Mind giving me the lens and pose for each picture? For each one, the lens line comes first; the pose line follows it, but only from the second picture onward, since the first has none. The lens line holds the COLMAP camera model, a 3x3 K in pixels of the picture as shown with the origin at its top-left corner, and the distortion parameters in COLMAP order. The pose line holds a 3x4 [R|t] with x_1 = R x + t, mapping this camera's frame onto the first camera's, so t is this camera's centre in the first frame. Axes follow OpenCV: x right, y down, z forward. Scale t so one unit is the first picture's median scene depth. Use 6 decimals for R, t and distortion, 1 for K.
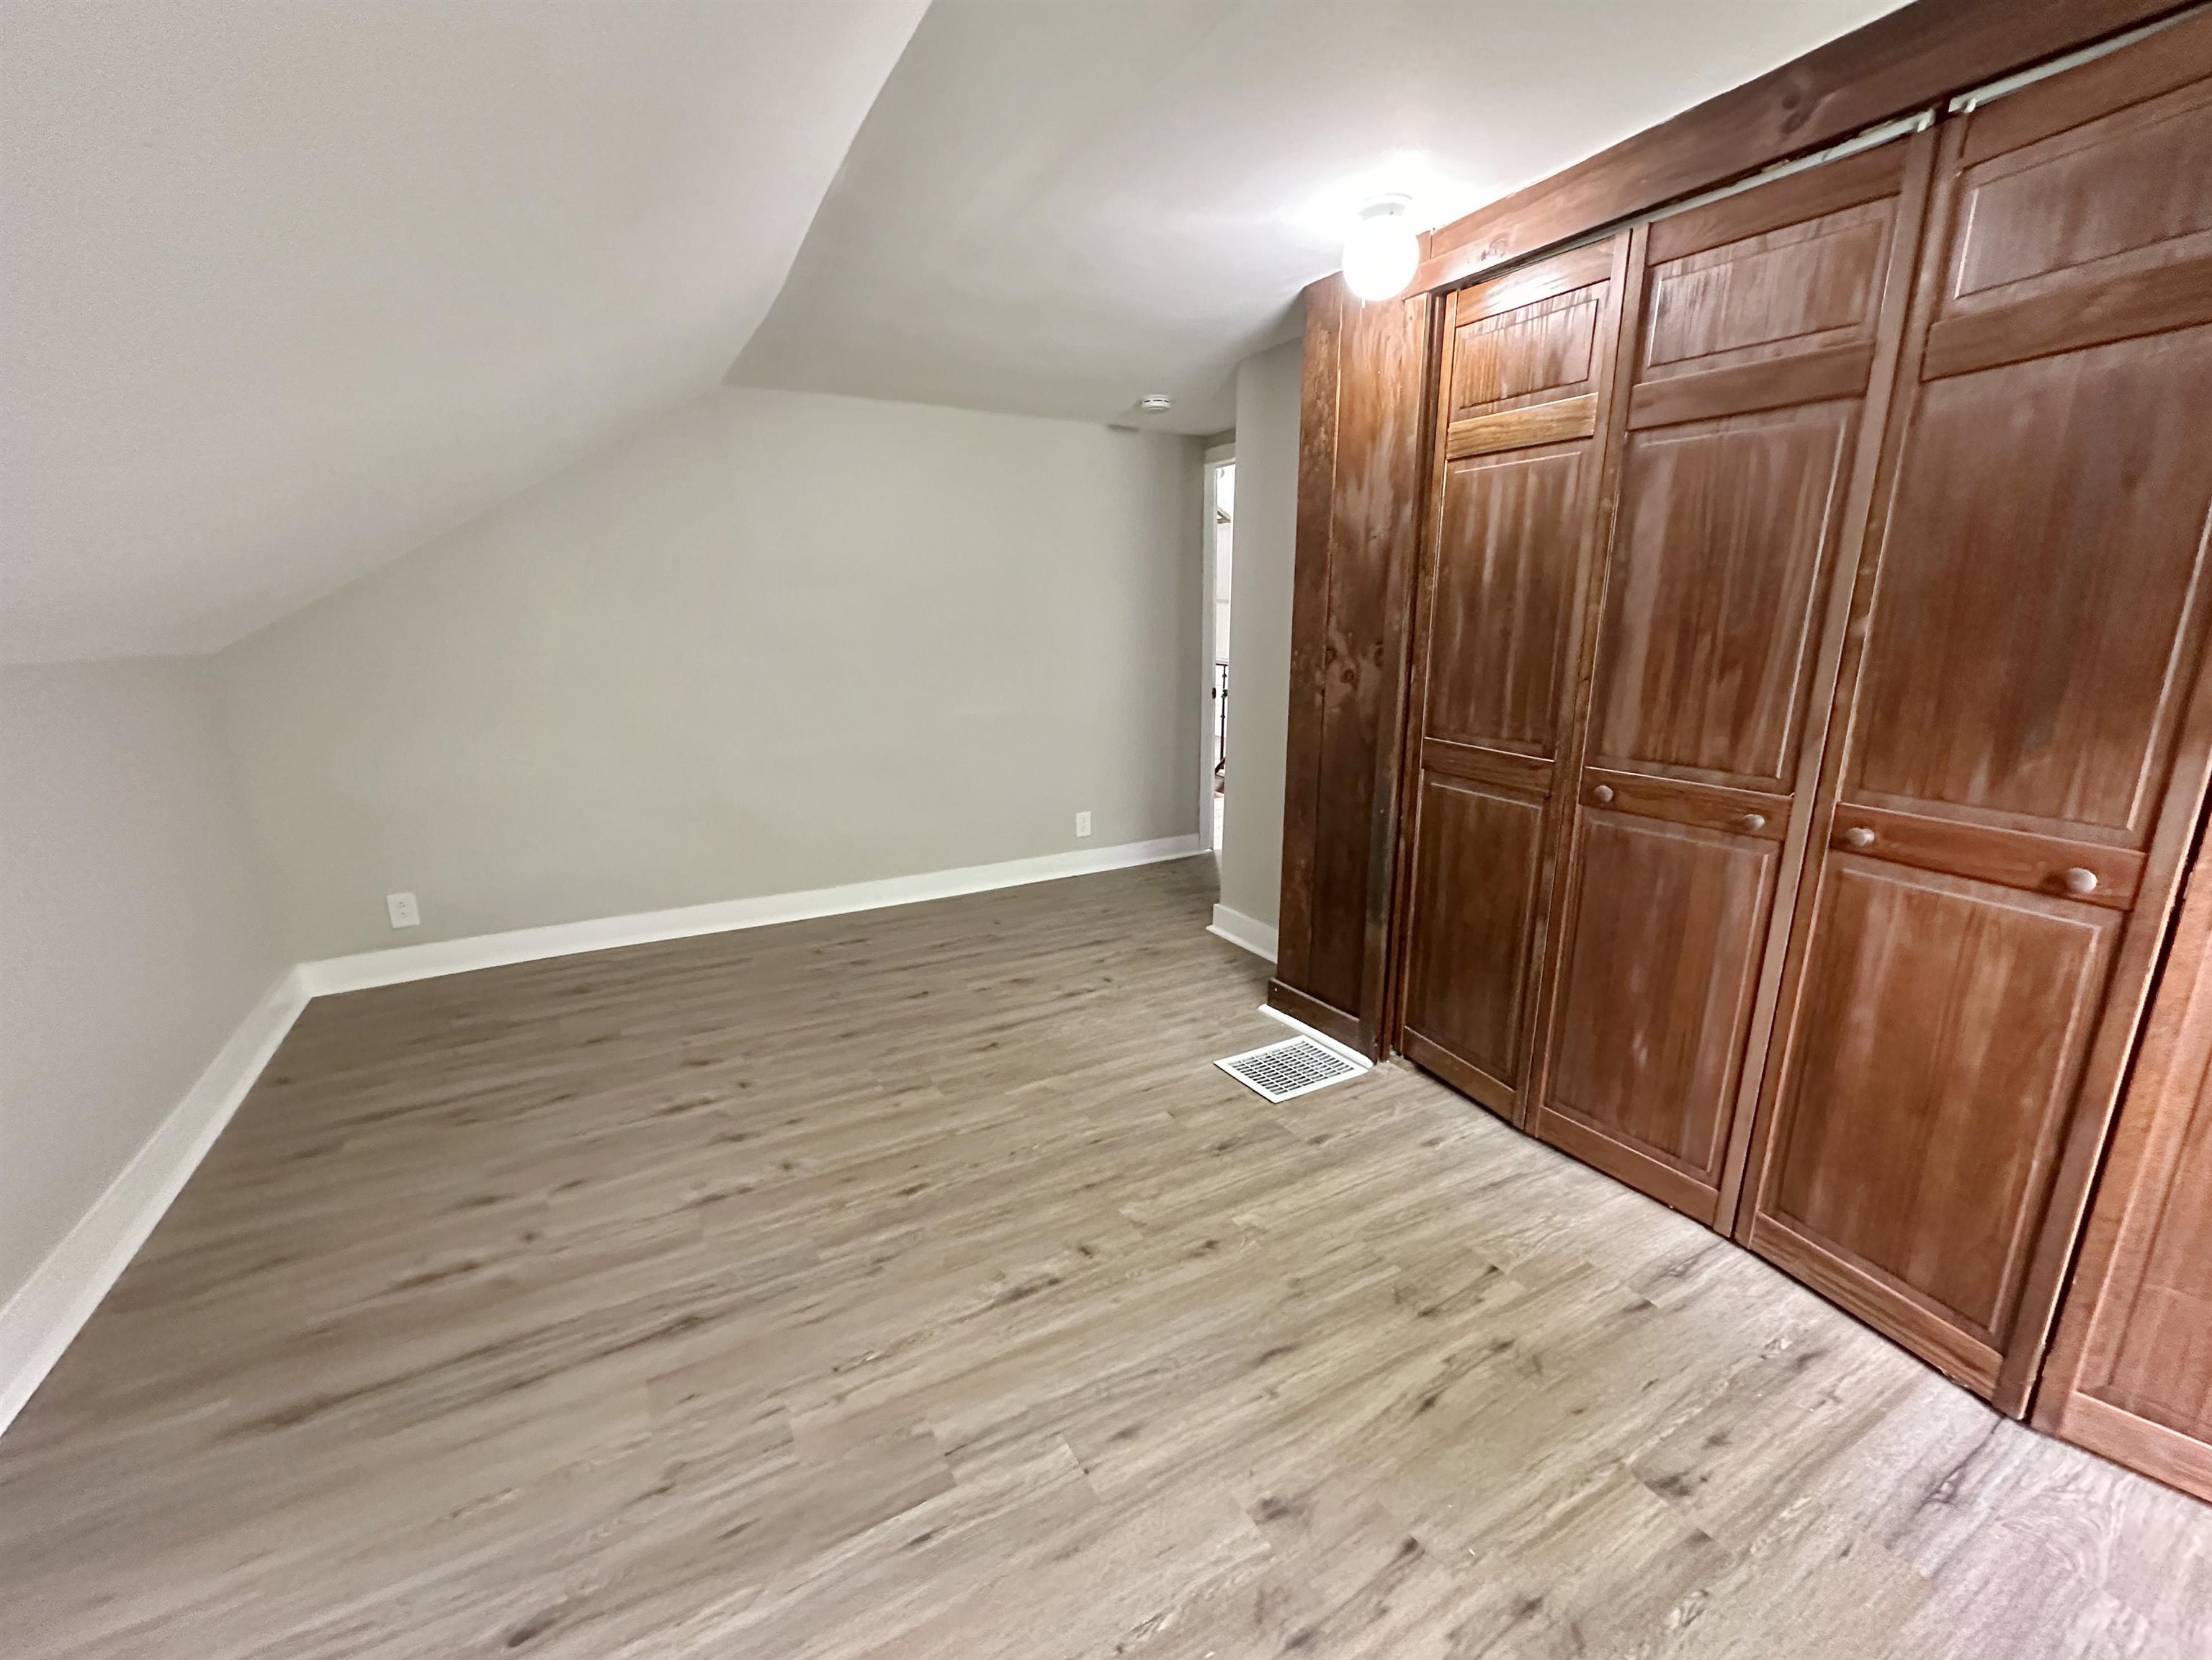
lens RADIAL K [[899.5, 0, 1098.4], [0, 899.5, 831.5], [0, 0, 1]] dist [-0.003149, 0.000413]
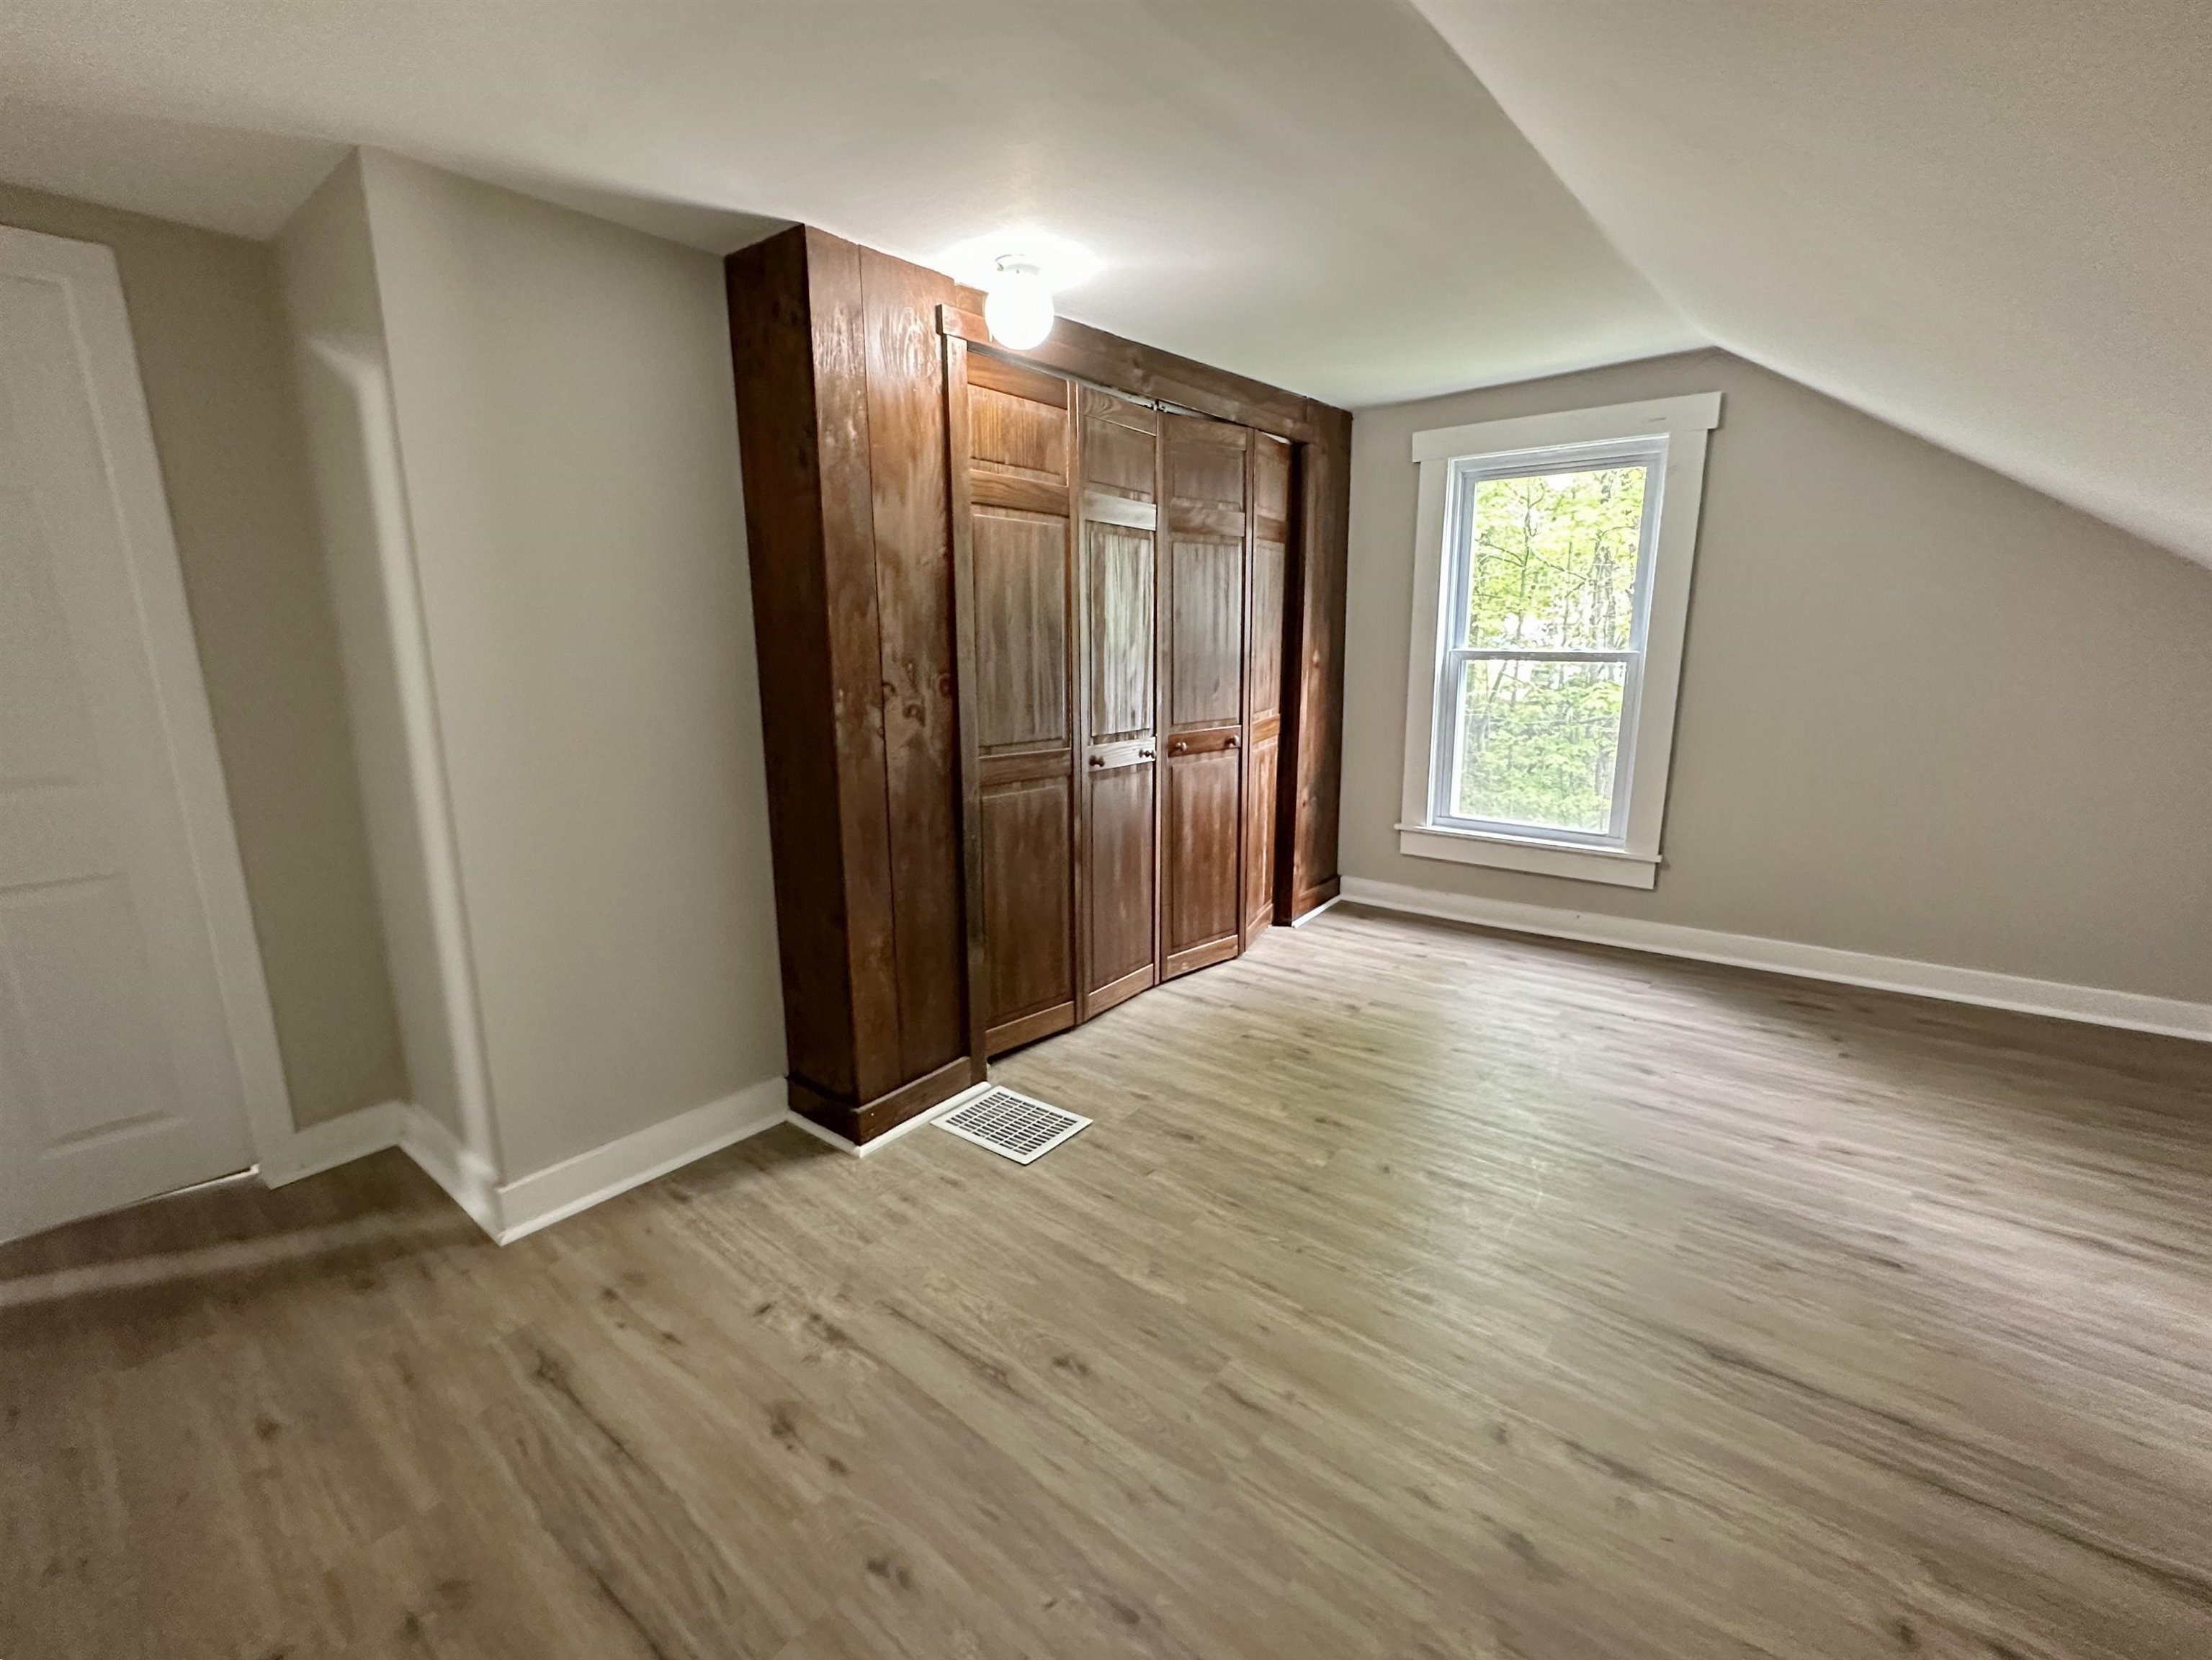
lens RADIAL K [[966.8, 0, 1104.6], [0, 966.8, 832.9], [0, 0, 1]] dist [-0.004984, -0.000516]
pose [[-0.366640, -0.184359, 0.911914, -0.754391], [0.224851, 0.933555, 0.279136, -0.306893], [-0.902783, 0.307387, -0.300825, 1.237262]]
